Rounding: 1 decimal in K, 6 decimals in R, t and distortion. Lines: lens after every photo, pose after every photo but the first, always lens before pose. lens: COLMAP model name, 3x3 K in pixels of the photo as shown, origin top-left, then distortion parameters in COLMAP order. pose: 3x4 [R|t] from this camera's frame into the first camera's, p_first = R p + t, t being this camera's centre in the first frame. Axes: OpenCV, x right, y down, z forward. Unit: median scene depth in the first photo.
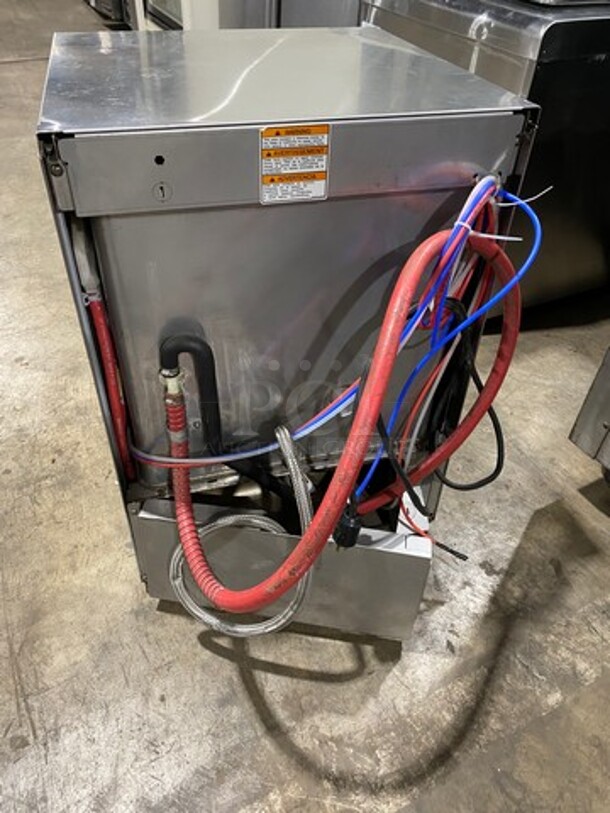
lens RADIAL K [[608.5, 0, 299.7], [0, 608.5, 404.5], [0, 0, 1]] dist [0.006641, -0.000192]
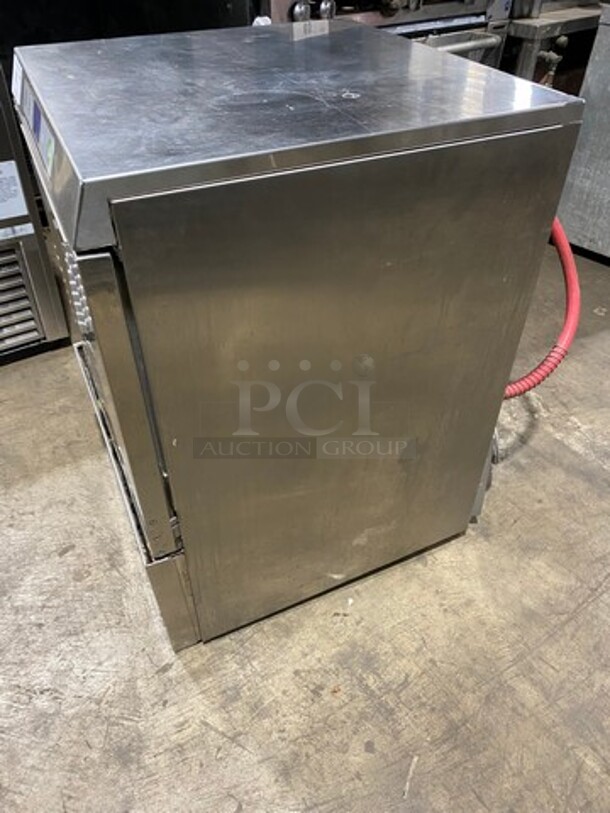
lens RADIAL K [[608.5, 0, 299.7], [0, 608.5, 404.5], [0, 0, 1]] dist [0.006641, -0.000192]
pose [[-0.157527, -0.668688, 0.726665, -0.728279], [0.635305, 0.494732, 0.592982, -0.555302], [-0.756024, 0.555065, 0.346887, 0.620902]]
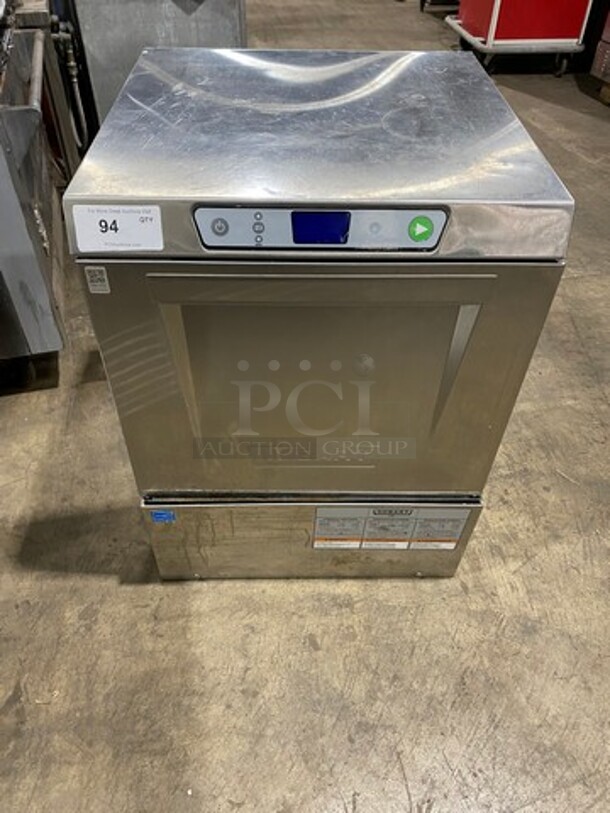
lens RADIAL K [[608.5, 0, 299.7], [0, 608.5, 404.5], [0, 0, 1]] dist [0.006641, -0.000192]
pose [[-0.966252, -0.212648, 0.145387, -0.194779], [0.127087, 0.097407, 0.987097, -1.023101], [-0.224066, 0.972262, -0.067095, 1.050874]]
